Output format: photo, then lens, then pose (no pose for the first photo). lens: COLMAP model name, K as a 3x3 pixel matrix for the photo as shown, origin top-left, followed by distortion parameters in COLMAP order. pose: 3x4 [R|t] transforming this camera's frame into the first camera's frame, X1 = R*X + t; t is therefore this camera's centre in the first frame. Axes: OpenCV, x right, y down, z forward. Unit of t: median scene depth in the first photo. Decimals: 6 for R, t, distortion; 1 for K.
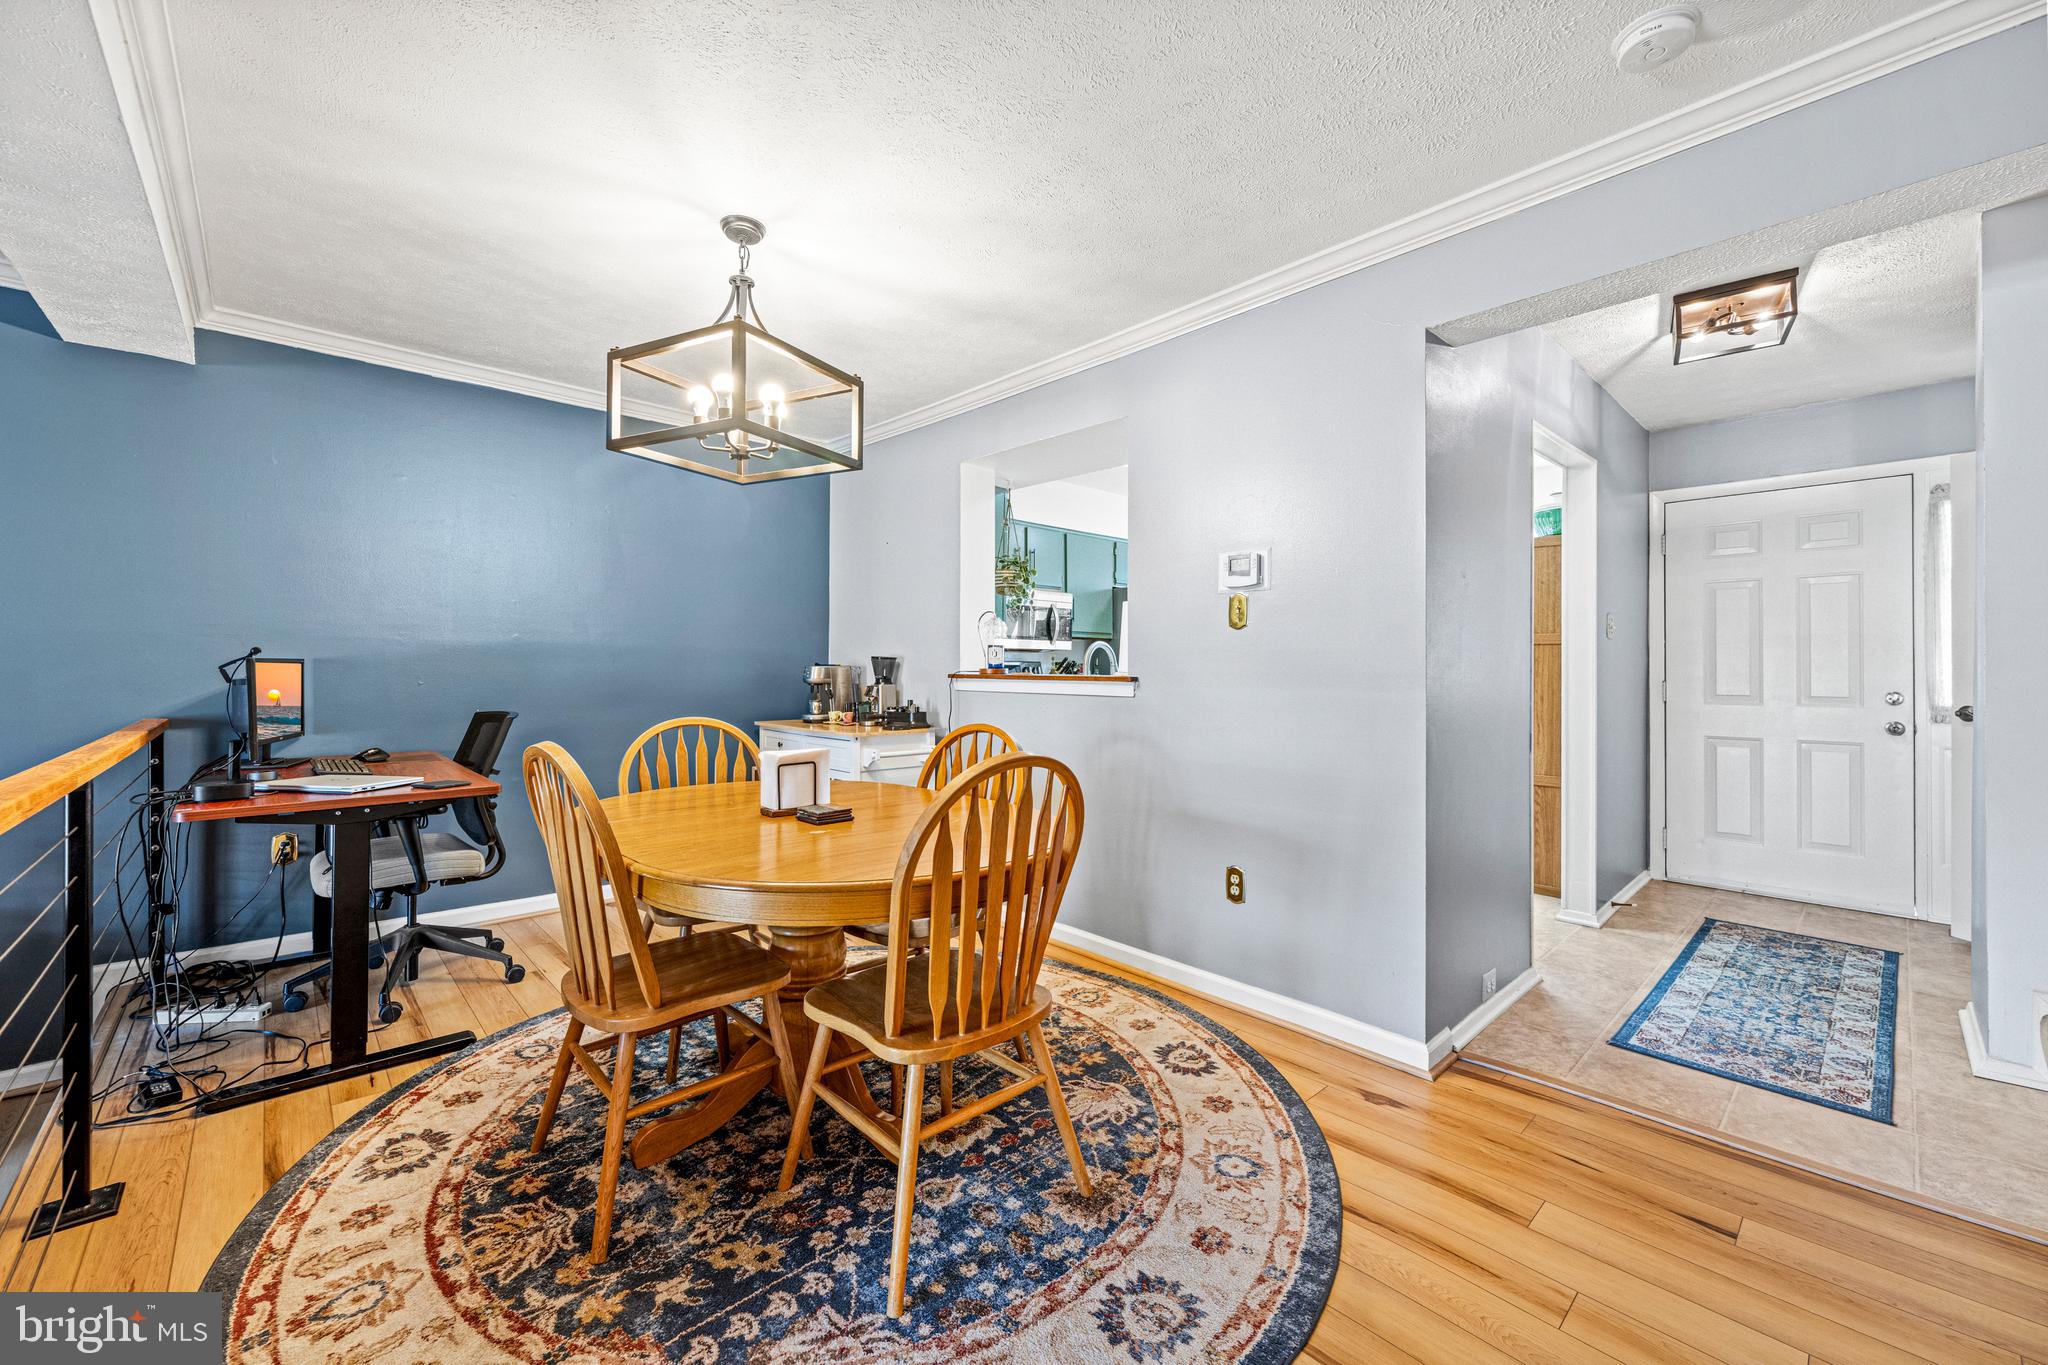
lens RADIAL K [[812.3, 0, 1024.0], [0, 812.3, 661.2], [0, 0, 1]] dist [-0.001578, 0.000120]
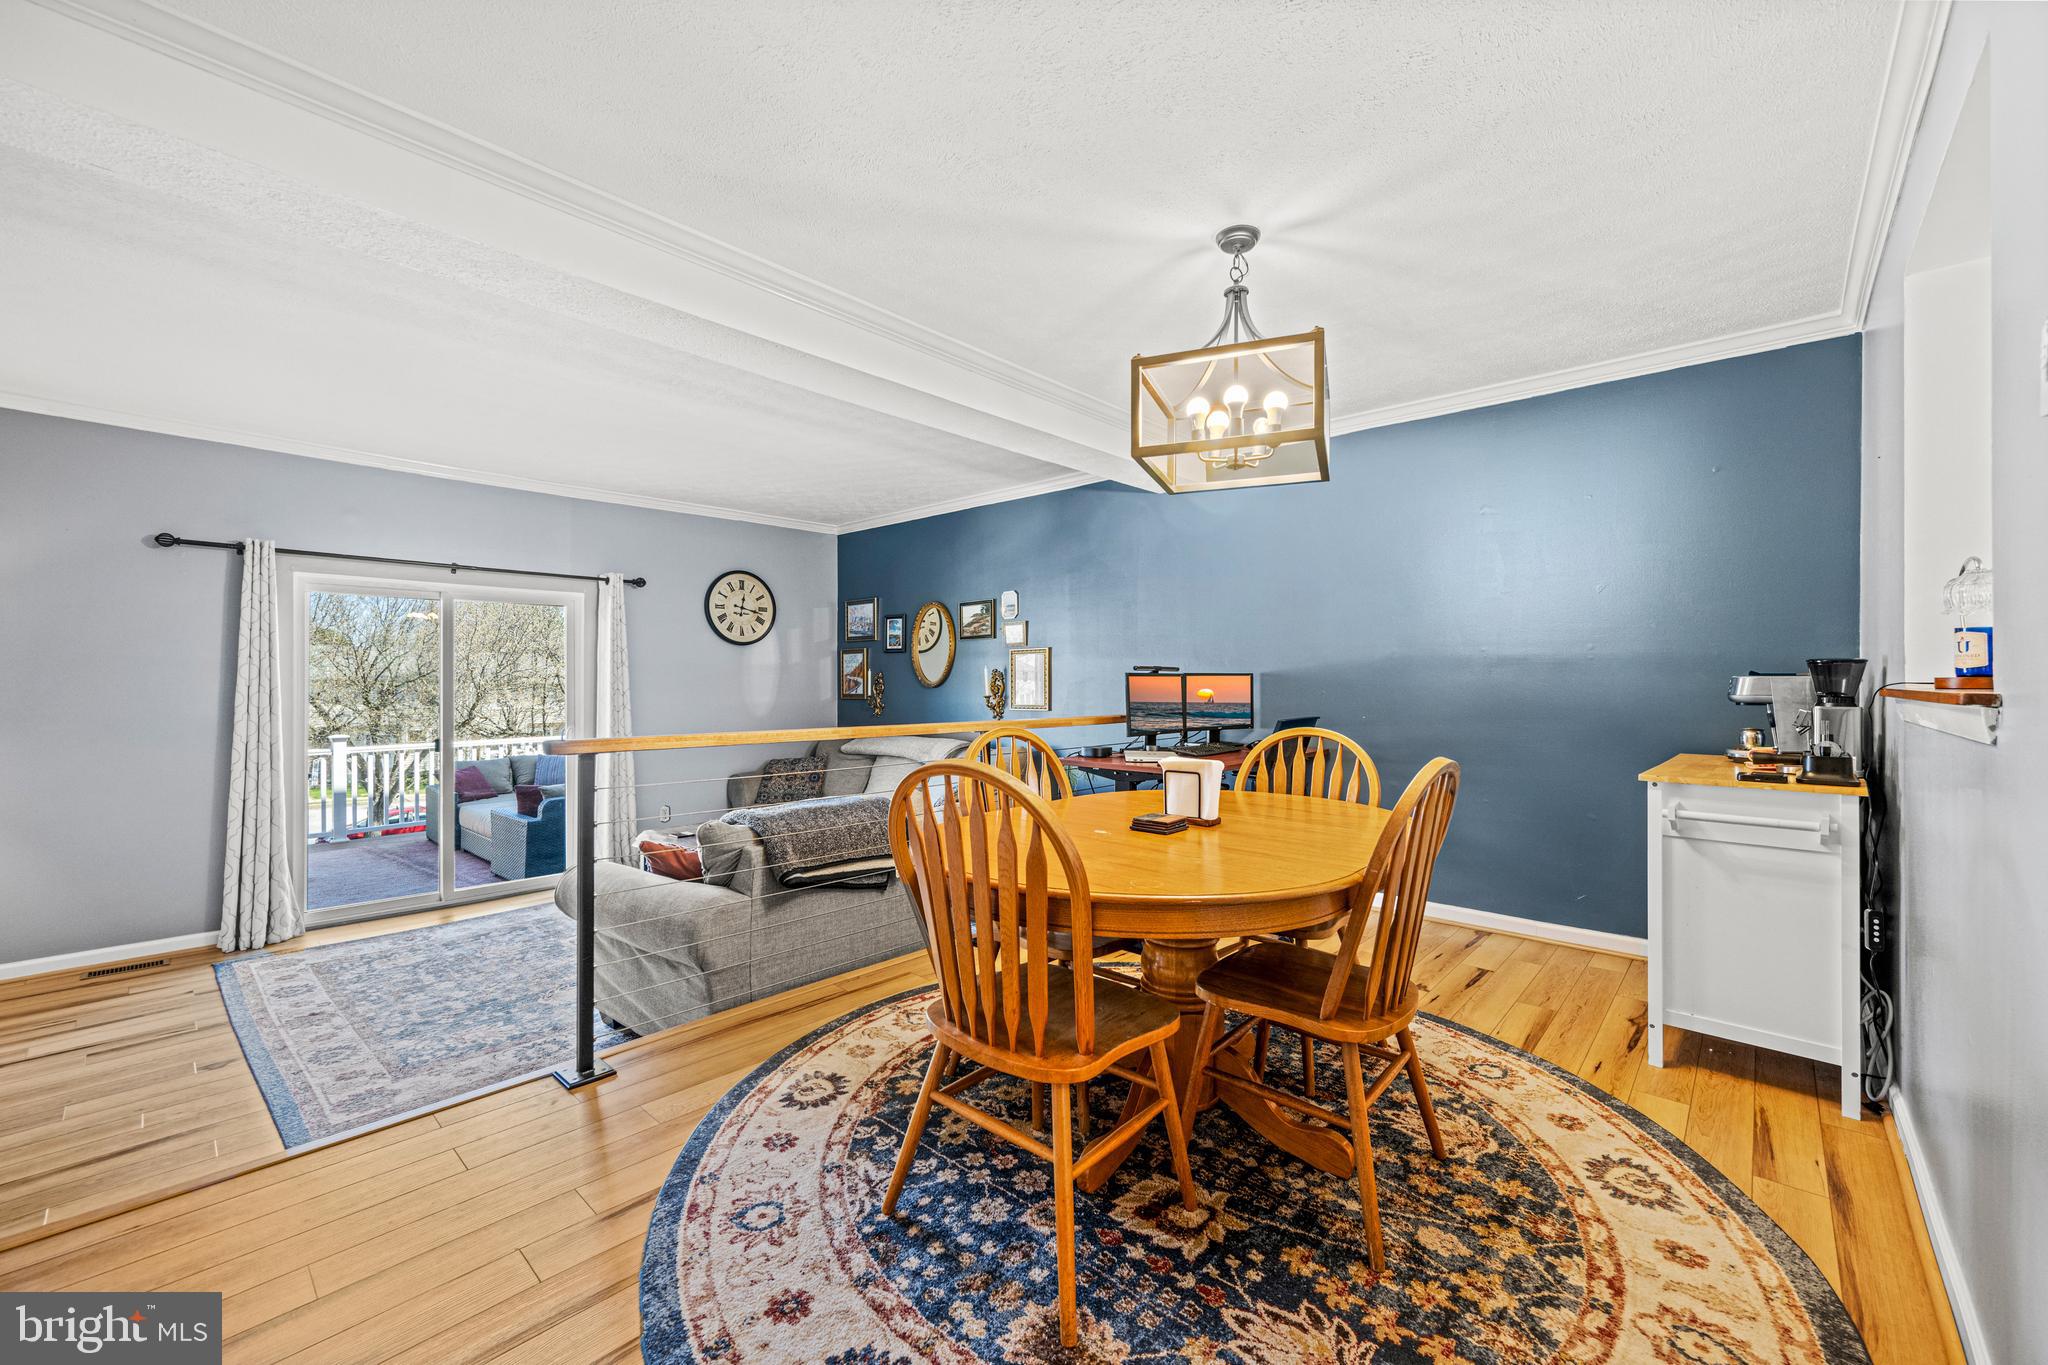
lens RADIAL K [[812.3, 0, 1022.1], [0, 812.3, 682.4], [0, 0, 1]] dist [-0.001578, 0.000120]
pose [[0.079356, -0.001108, -0.996846, 0.922036], [0.004571, 0.999989, -0.000748, 0.022853], [0.996836, -0.004497, 0.079360, 0.969379]]
